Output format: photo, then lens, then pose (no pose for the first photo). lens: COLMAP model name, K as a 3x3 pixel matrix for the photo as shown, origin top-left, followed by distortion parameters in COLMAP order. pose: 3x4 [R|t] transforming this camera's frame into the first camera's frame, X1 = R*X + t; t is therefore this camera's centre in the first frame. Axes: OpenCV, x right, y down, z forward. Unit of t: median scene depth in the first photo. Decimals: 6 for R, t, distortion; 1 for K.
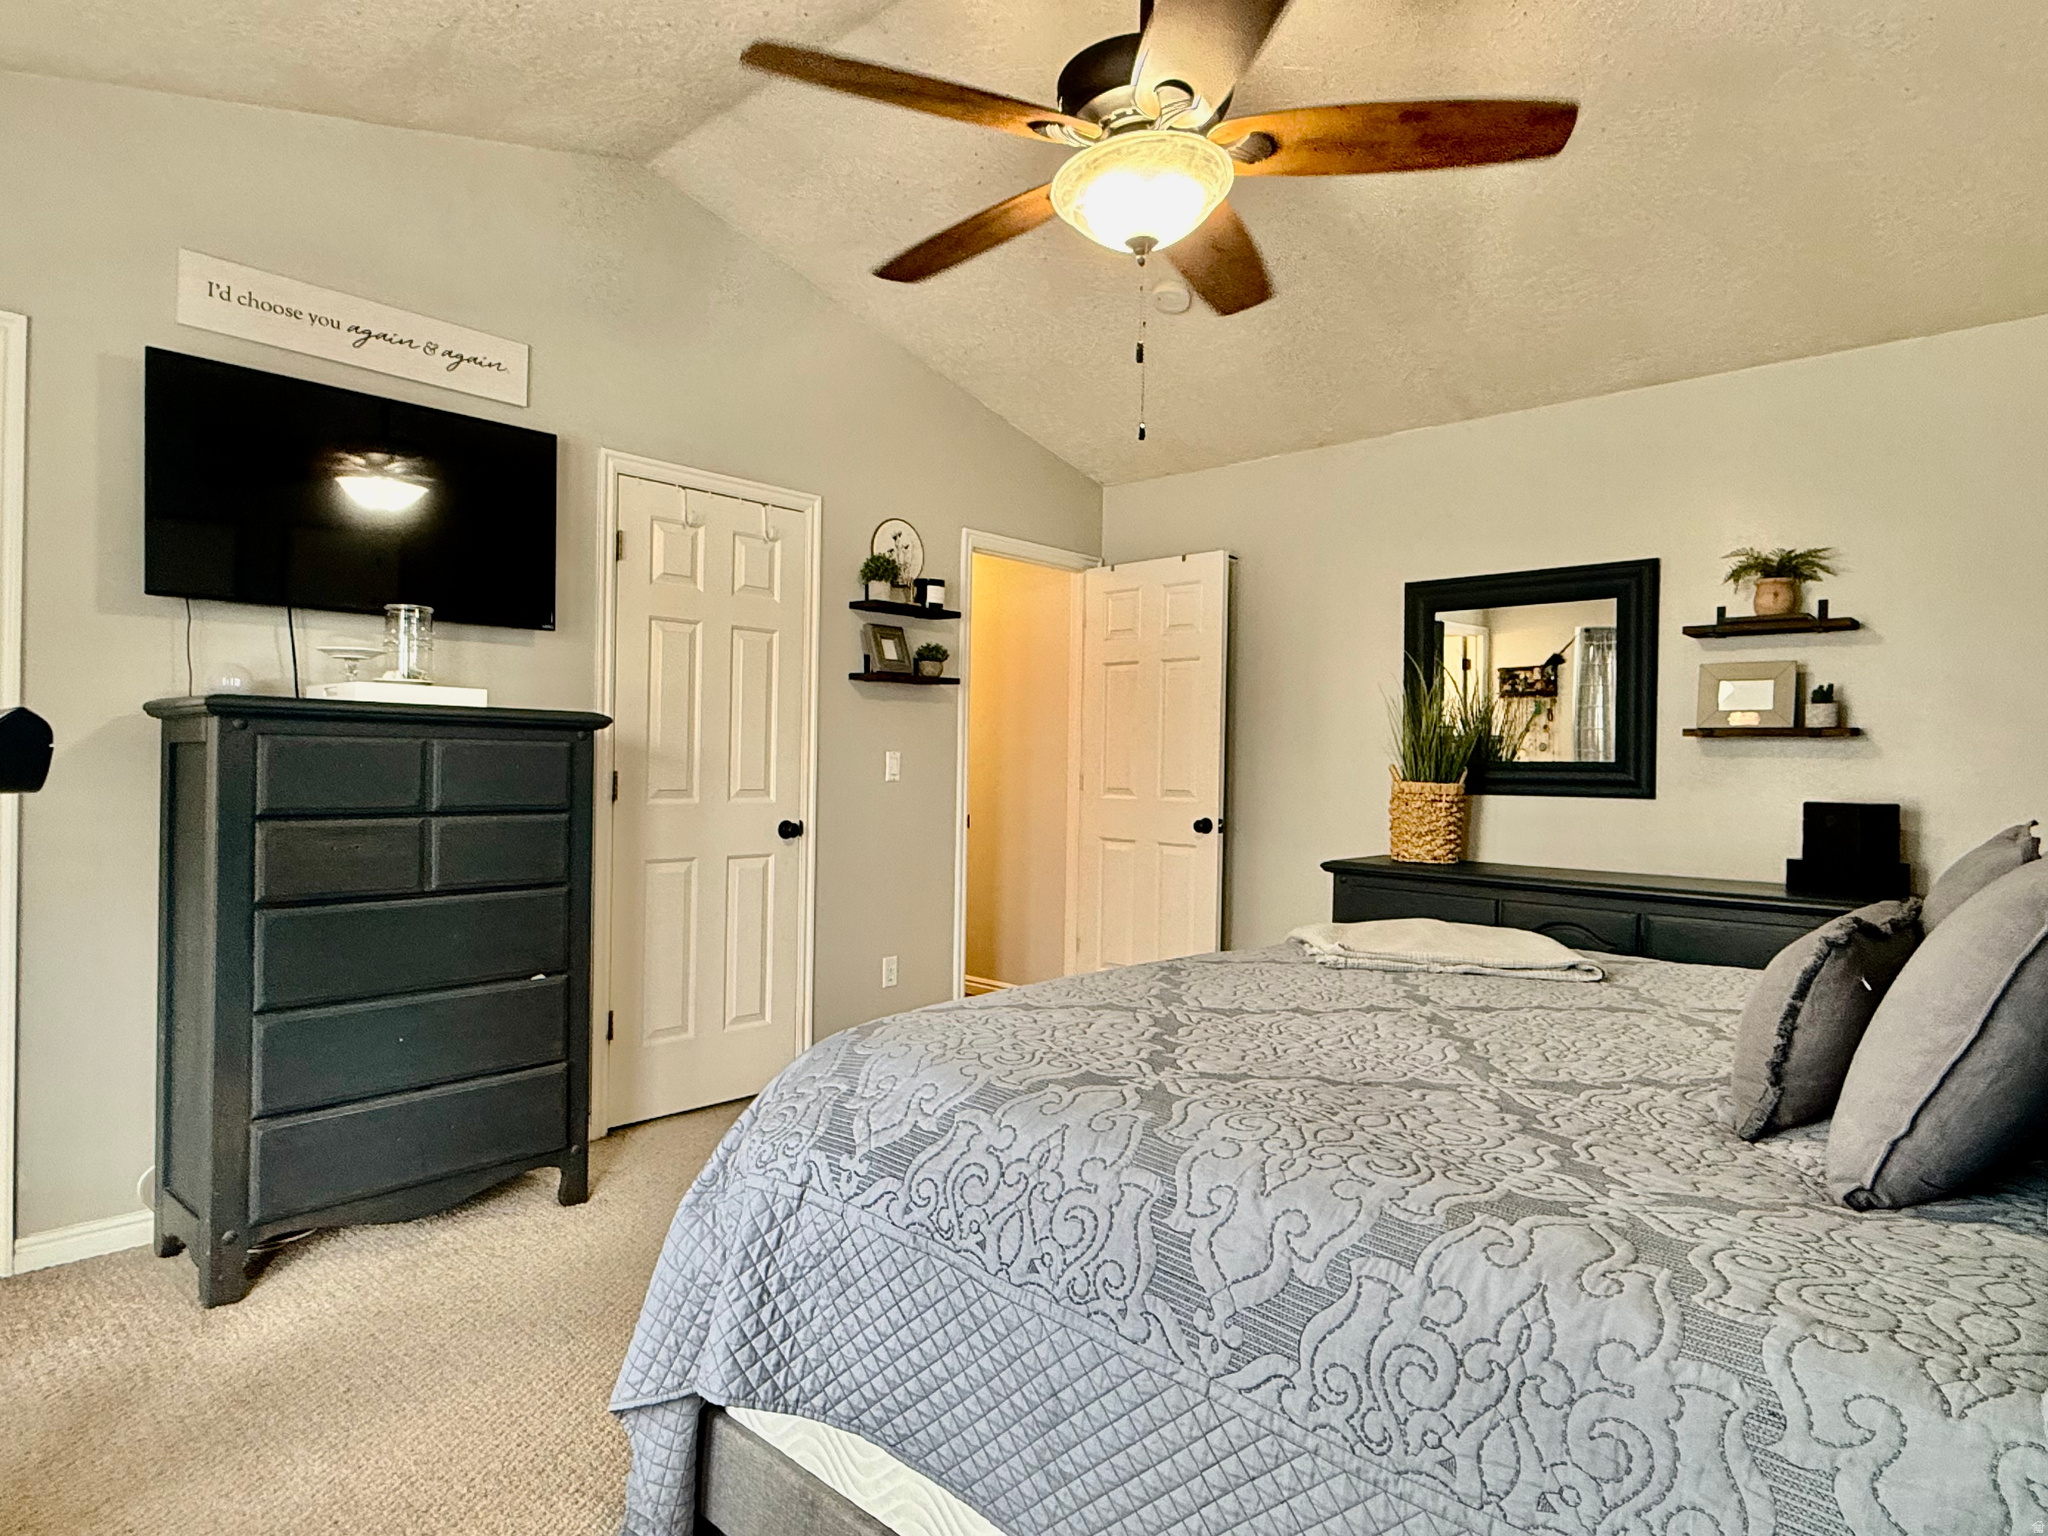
lens RADIAL K [[1177.7, 0, 1016.1], [0, 1177.7, 764.4], [0, 0, 1]] dist [0.001078, -0.000723]
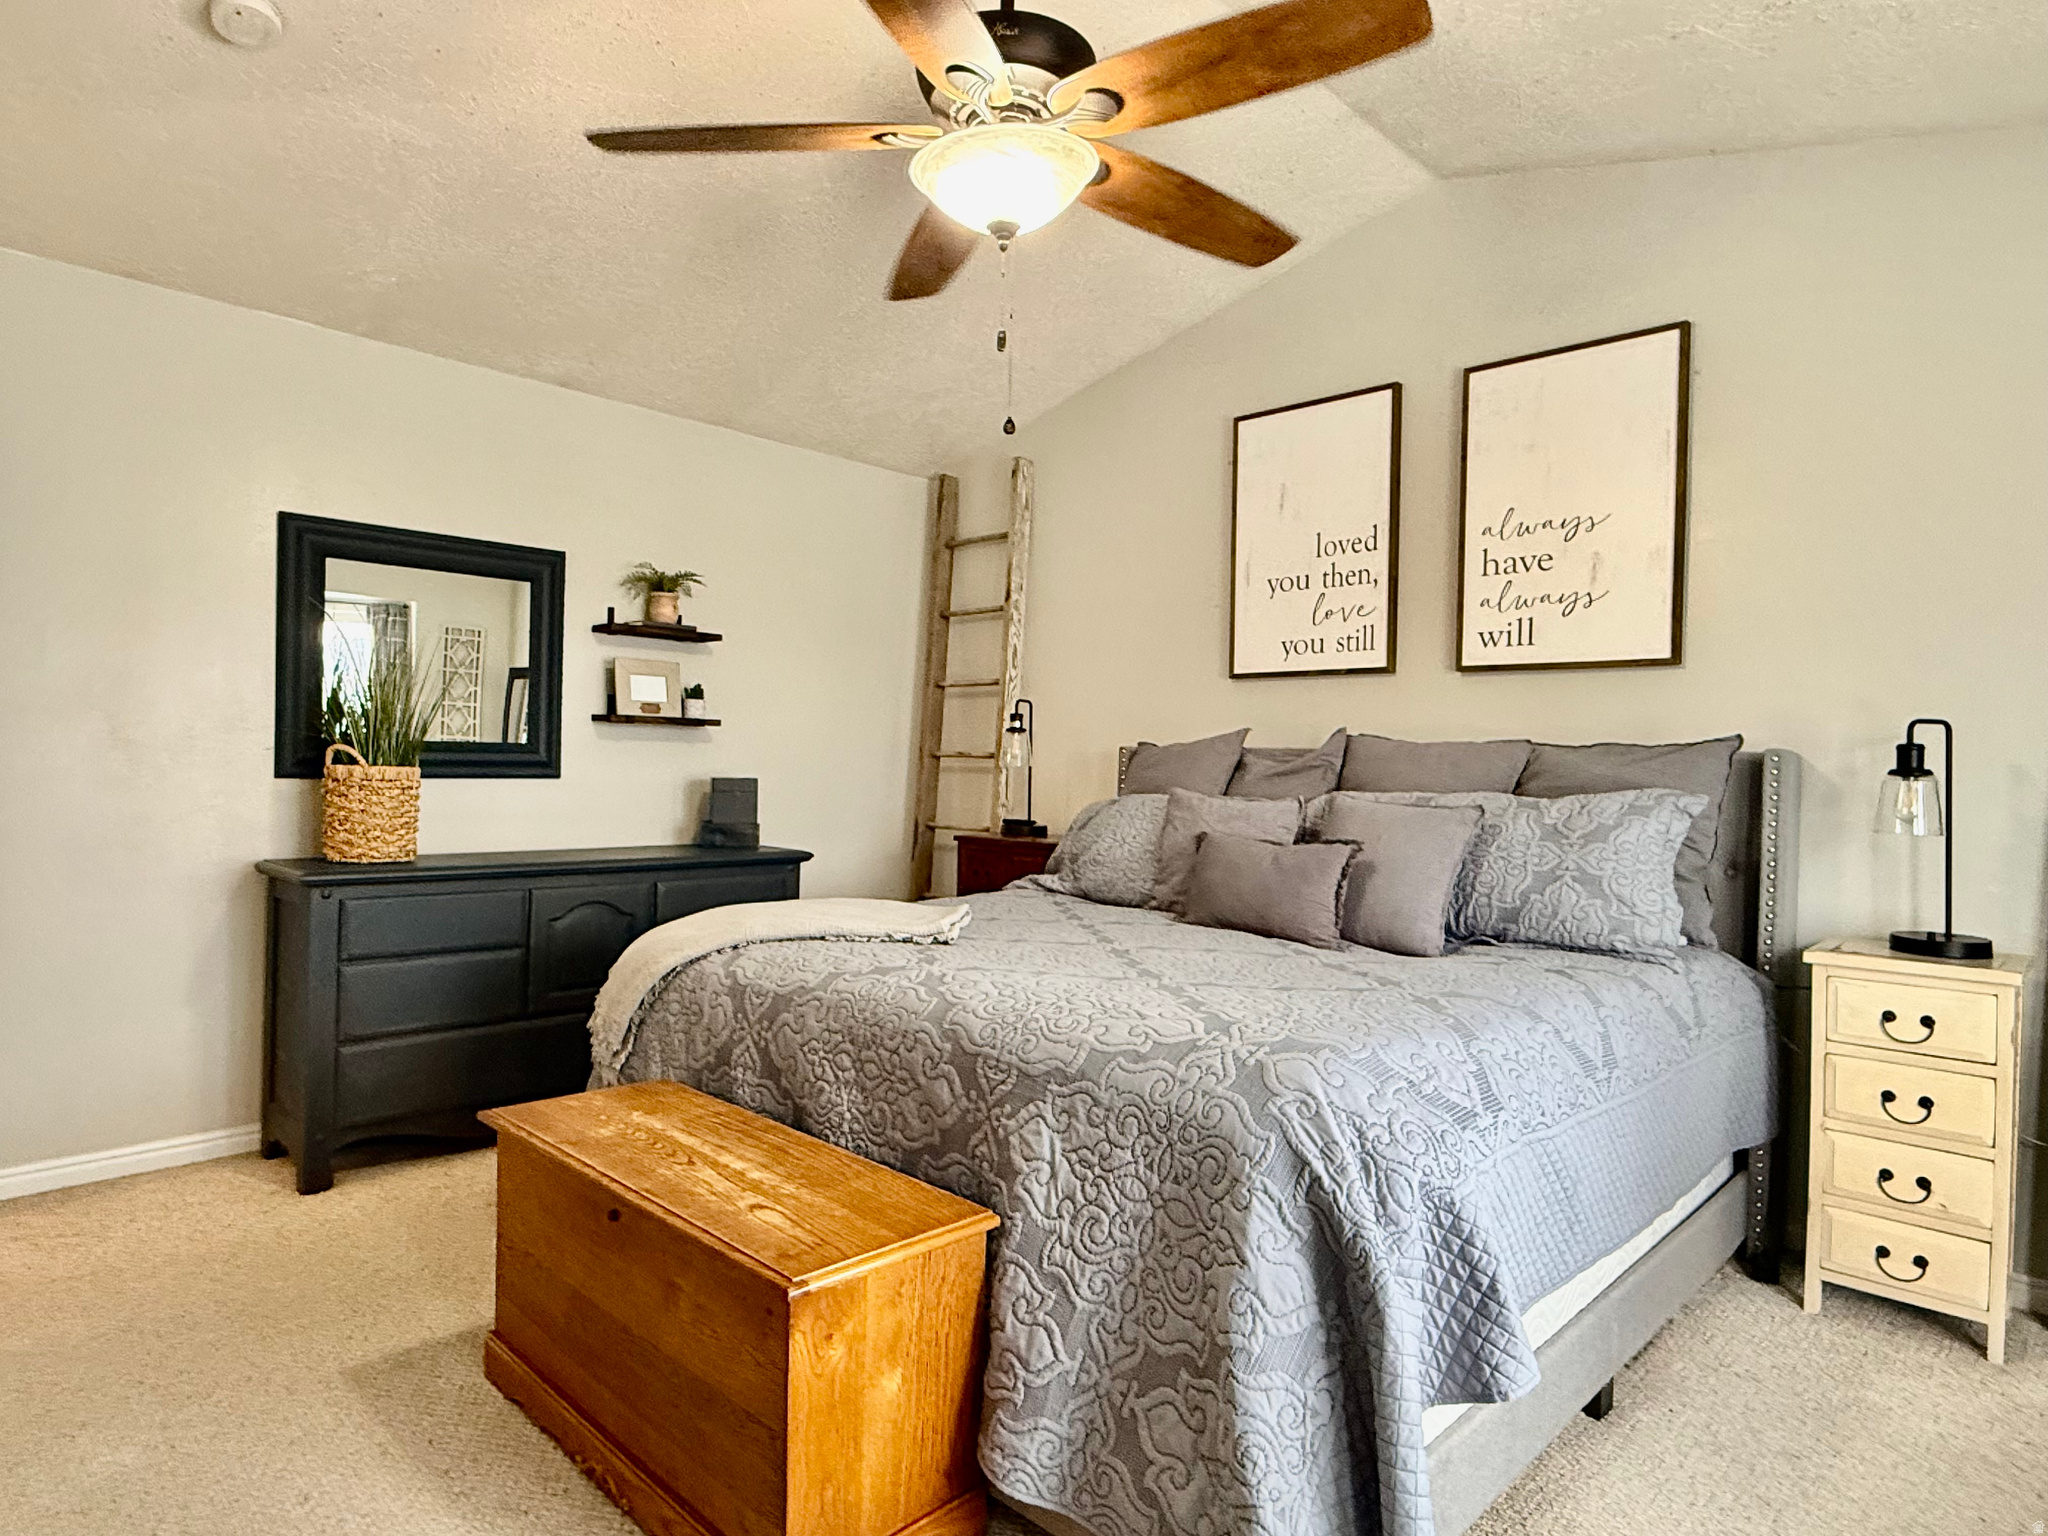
lens RADIAL K [[1177.7, 0, 1016.1], [0, 1177.7, 764.4], [0, 0, 1]] dist [0.001078, -0.000723]
pose [[0.018289, -0.021065, 0.999611, -0.520837], [-0.017222, 0.999623, 0.021380, -0.013162], [-0.999684, -0.017607, 0.017920, 0.576612]]
